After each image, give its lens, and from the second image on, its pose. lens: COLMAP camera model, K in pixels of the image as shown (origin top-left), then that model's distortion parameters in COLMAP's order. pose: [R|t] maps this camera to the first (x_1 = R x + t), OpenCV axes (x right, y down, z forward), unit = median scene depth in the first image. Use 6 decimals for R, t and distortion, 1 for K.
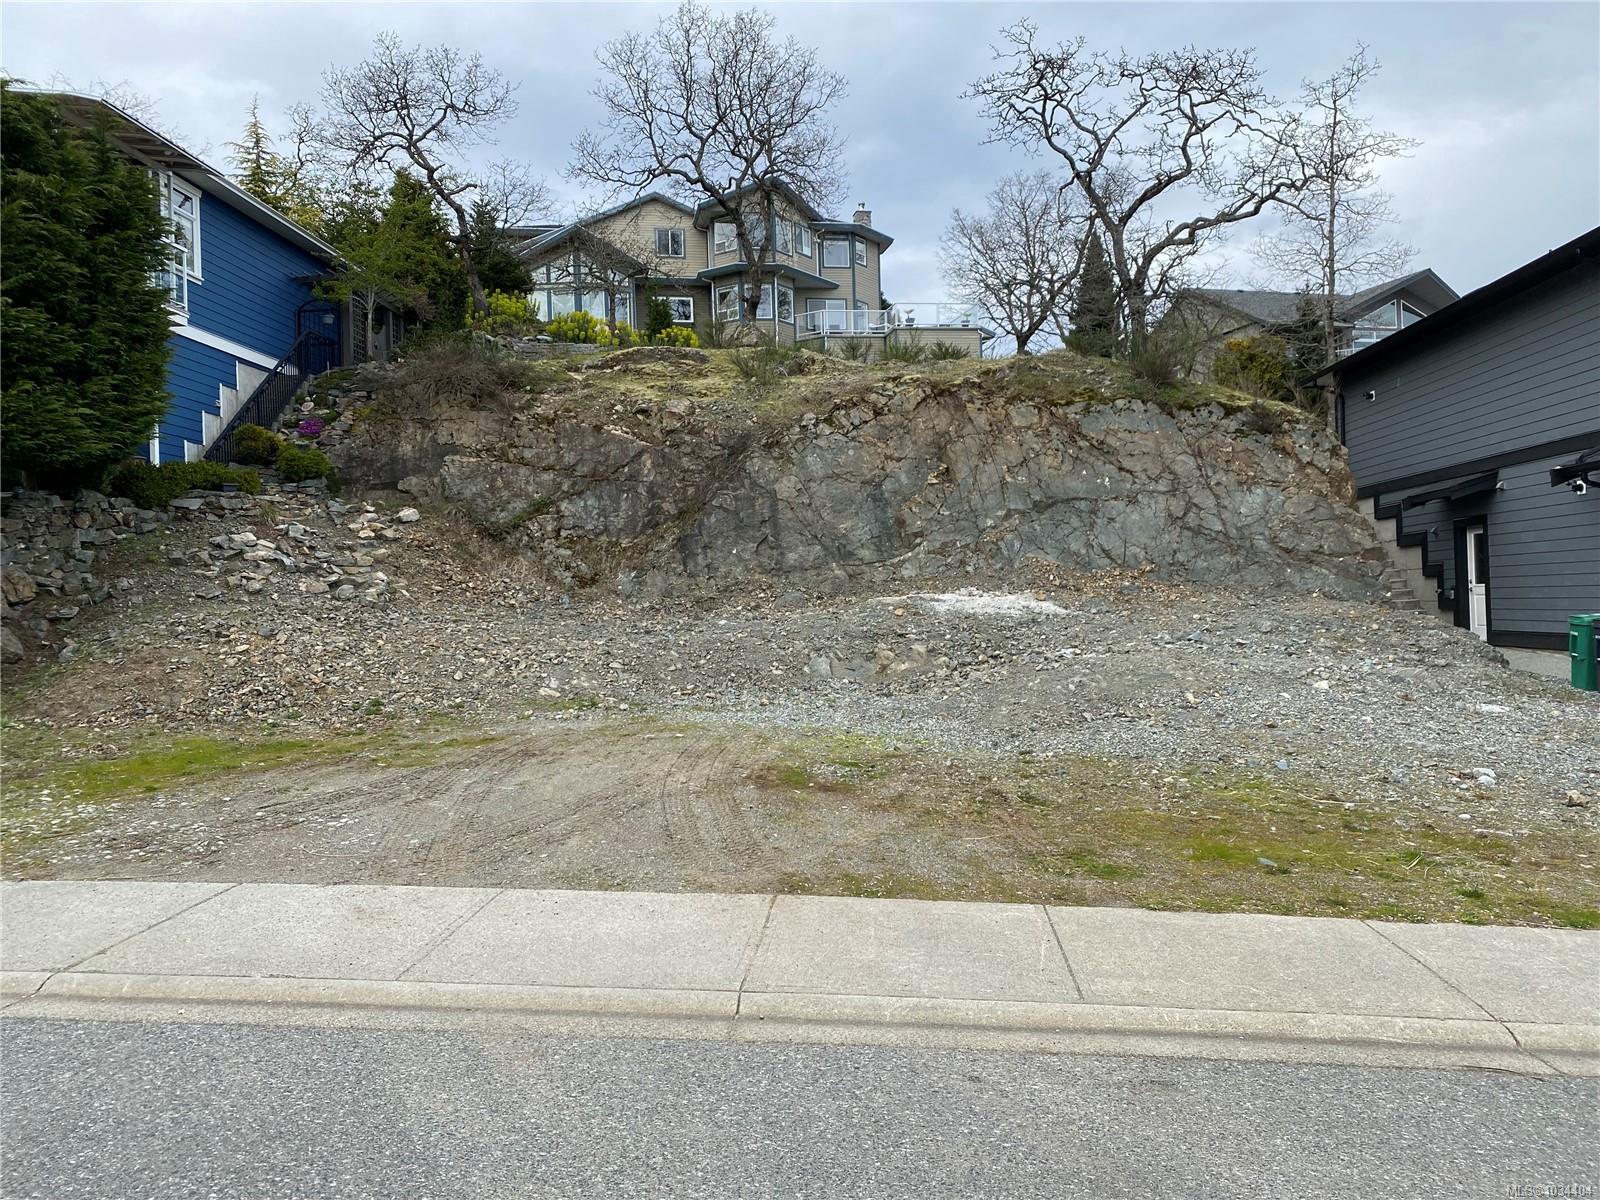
lens RADIAL K [[1192.2, 0, 817.3], [0, 1192.2, 605.4], [0, 0, 1]] dist [0.053801, -0.081273]
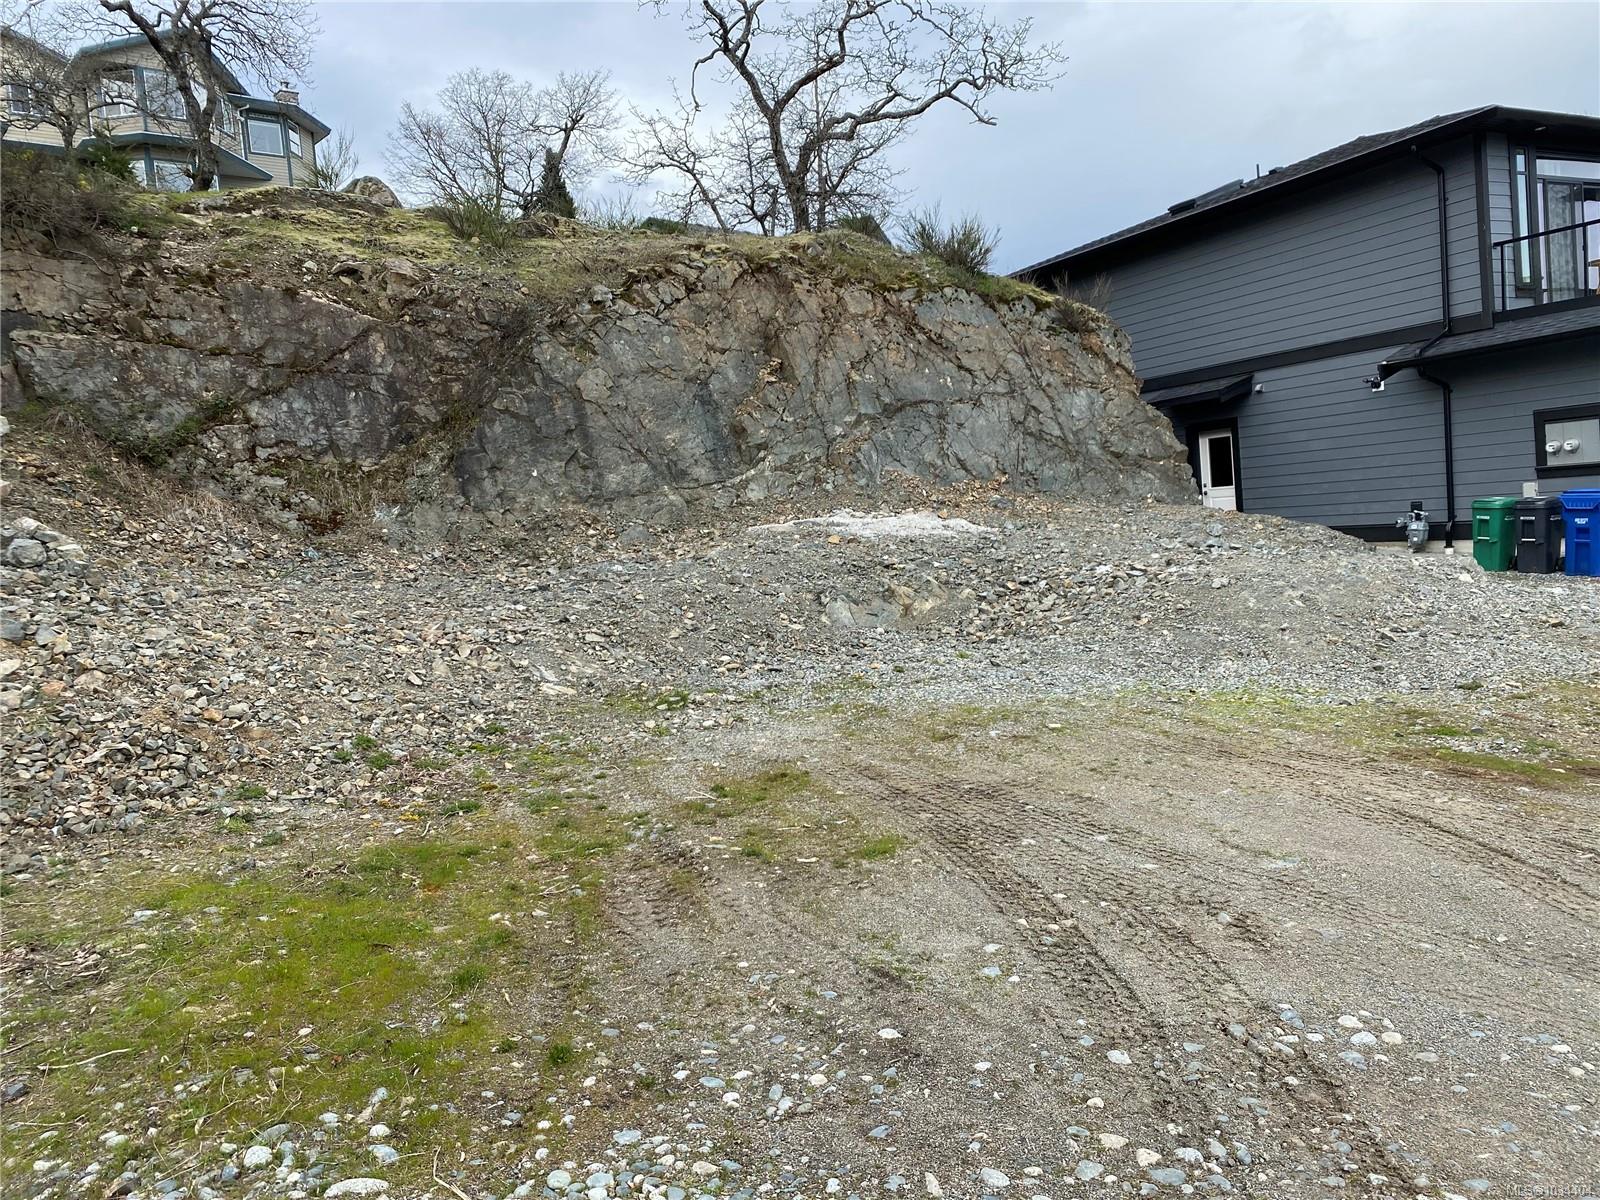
lens RADIAL K [[1192.2, 0, 814.7], [0, 1192.2, 604.7], [0, 0, 1]] dist [0.053801, -0.081273]
pose [[0.865750, -0.082151, 0.493688, -0.282010], [0.061601, 0.996427, 0.057782, 0.002123], [-0.496671, -0.019613, 0.867717, 0.288428]]
